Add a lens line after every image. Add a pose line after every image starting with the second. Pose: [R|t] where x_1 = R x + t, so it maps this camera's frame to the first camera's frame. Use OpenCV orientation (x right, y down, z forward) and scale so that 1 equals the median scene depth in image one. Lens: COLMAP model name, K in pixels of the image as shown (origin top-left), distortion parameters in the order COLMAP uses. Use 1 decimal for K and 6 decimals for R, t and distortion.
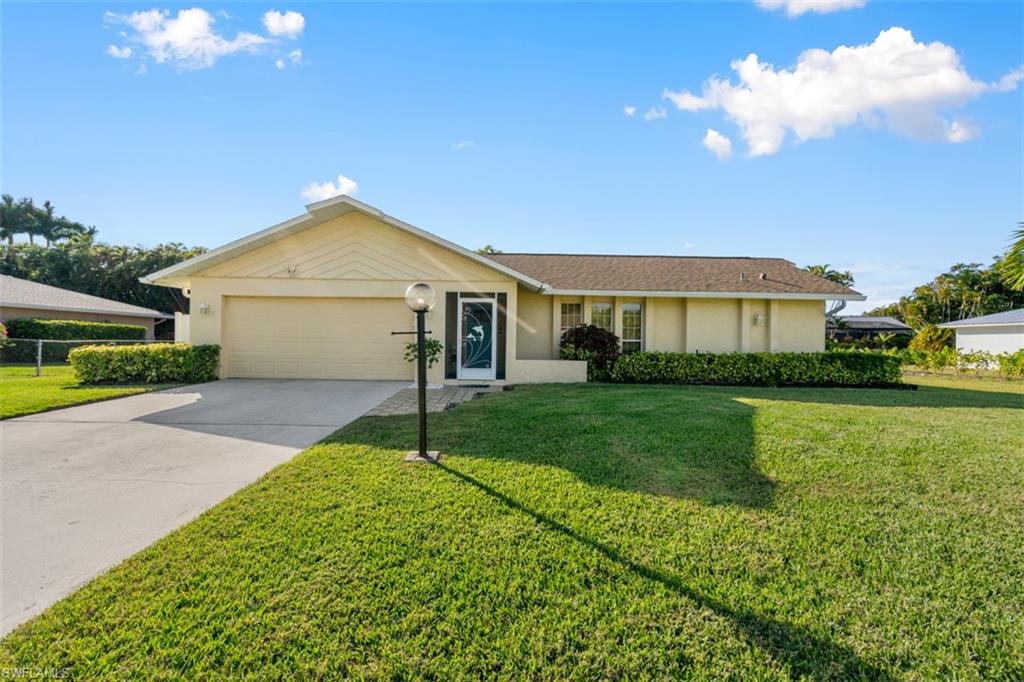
lens RADIAL K [[469.5, 0, 512.2], [0, 469.5, 342.9], [0, 0, 1]] dist [-0.006722, 0.003205]
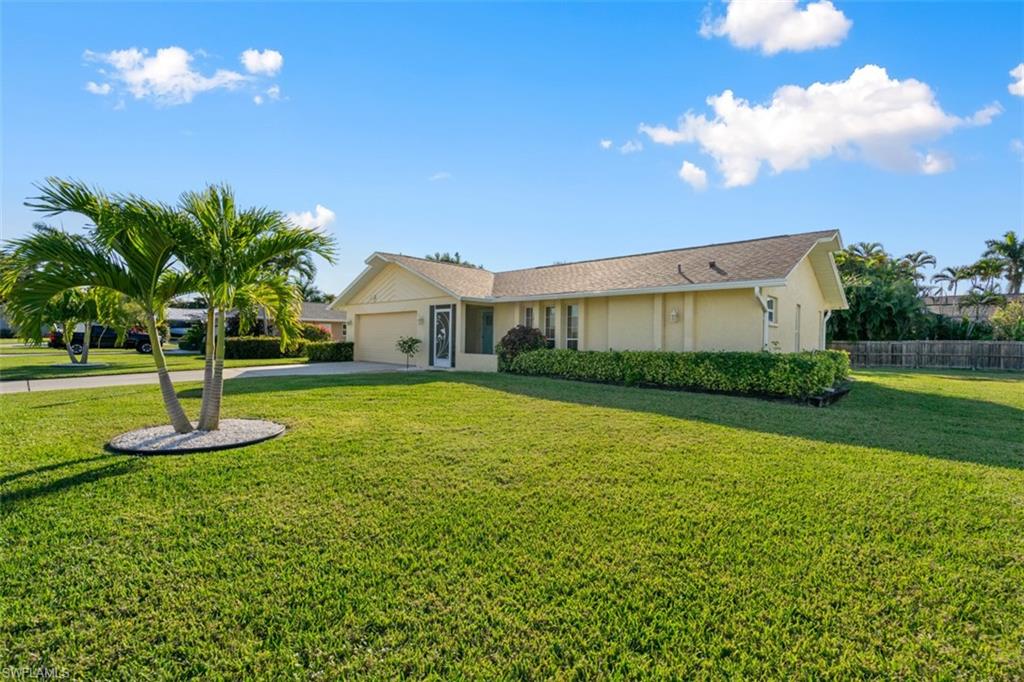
lens RADIAL K [[469.5, 0, 508.7], [0, 469.5, 336.3], [0, 0, 1]] dist [-0.006722, 0.003205]
pose [[0.700821, -0.007906, -0.713294, 1.061409], [-0.006851, 0.999818, -0.017814, 0.010572], [0.713305, 0.017371, 0.700639, 0.156507]]
